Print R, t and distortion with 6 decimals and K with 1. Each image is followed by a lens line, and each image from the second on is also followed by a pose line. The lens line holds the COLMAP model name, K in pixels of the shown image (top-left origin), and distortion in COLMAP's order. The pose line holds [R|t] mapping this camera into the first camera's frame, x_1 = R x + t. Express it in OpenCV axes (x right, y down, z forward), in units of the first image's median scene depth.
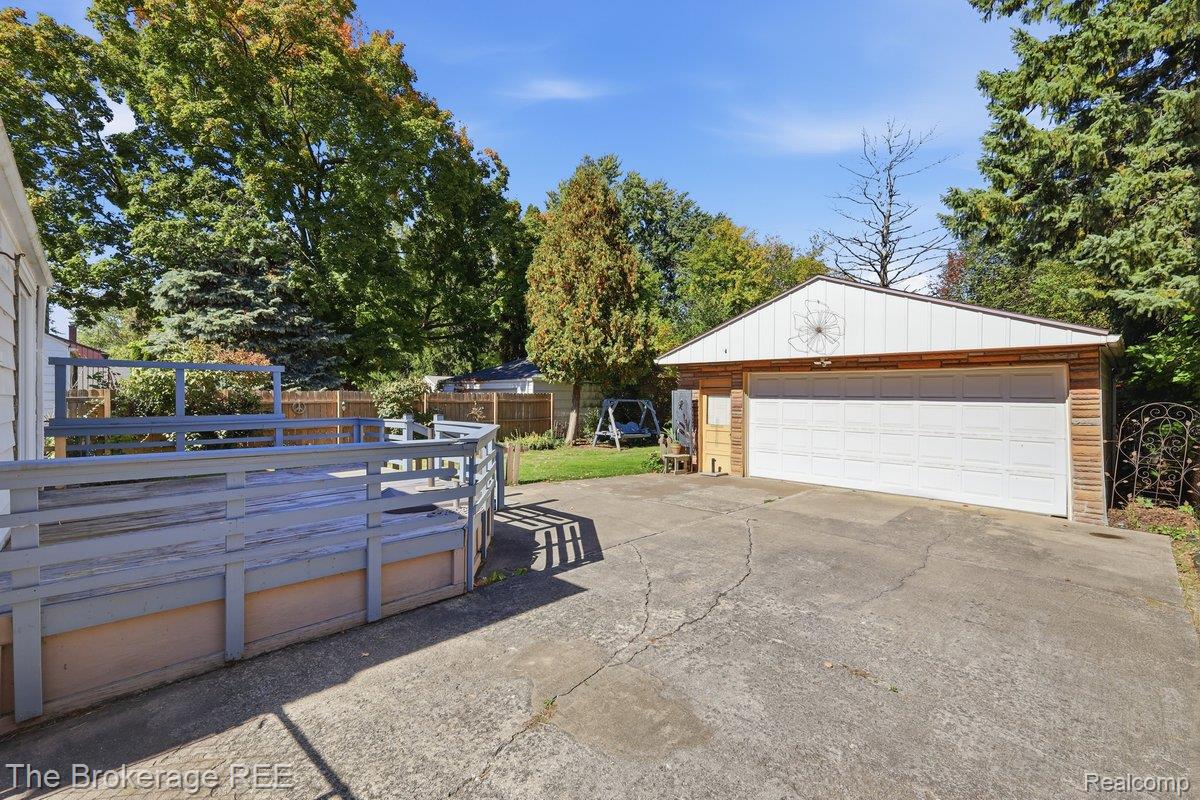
lens RADIAL K [[530.8, 0, 600.0], [0, 530.8, 400.0], [0, 0, 1]] dist [0.001623, -0.000067]
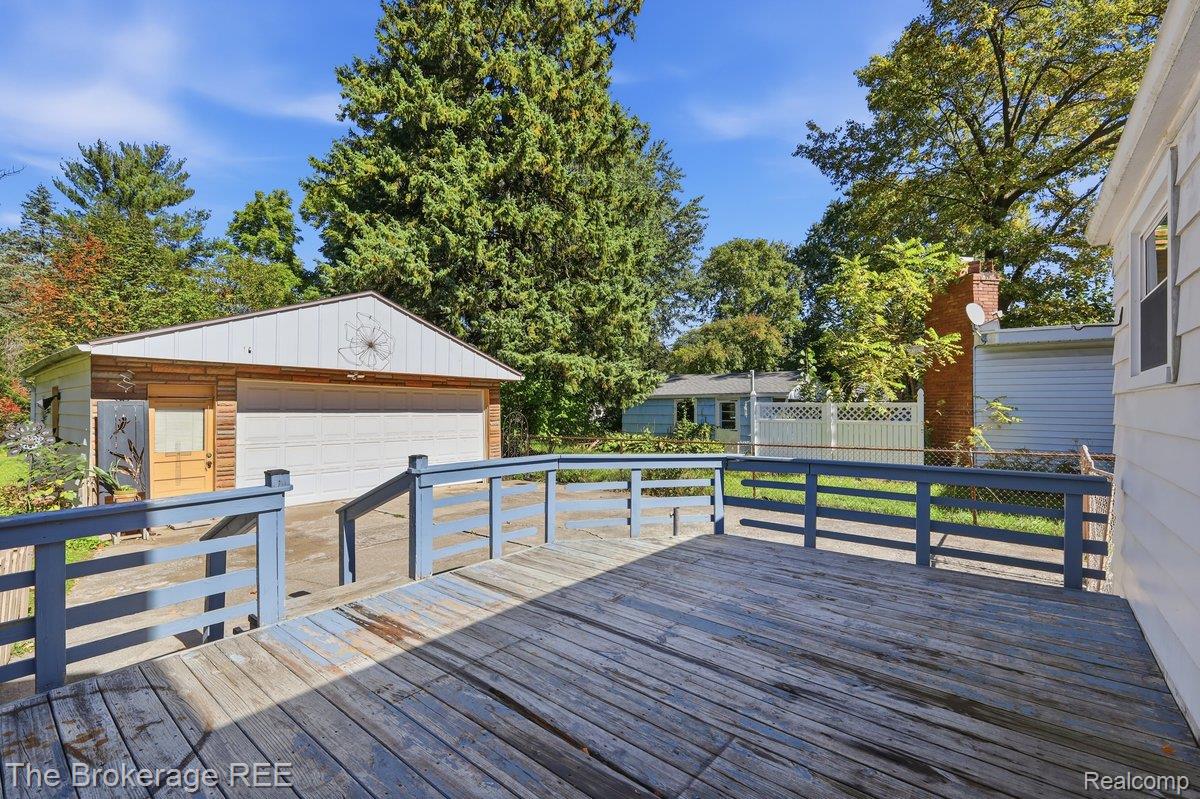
lens RADIAL K [[530.8, 0, 600.0], [0, 530.8, 399.5], [0, 0, 1]] dist [0.001623, -0.000067]
pose [[-0.125488, 0.010906, 0.992035, -0.557420], [0.005315, 0.999933, -0.010321, -0.011173], [-0.992081, 0.003978, -0.125538, 0.579682]]
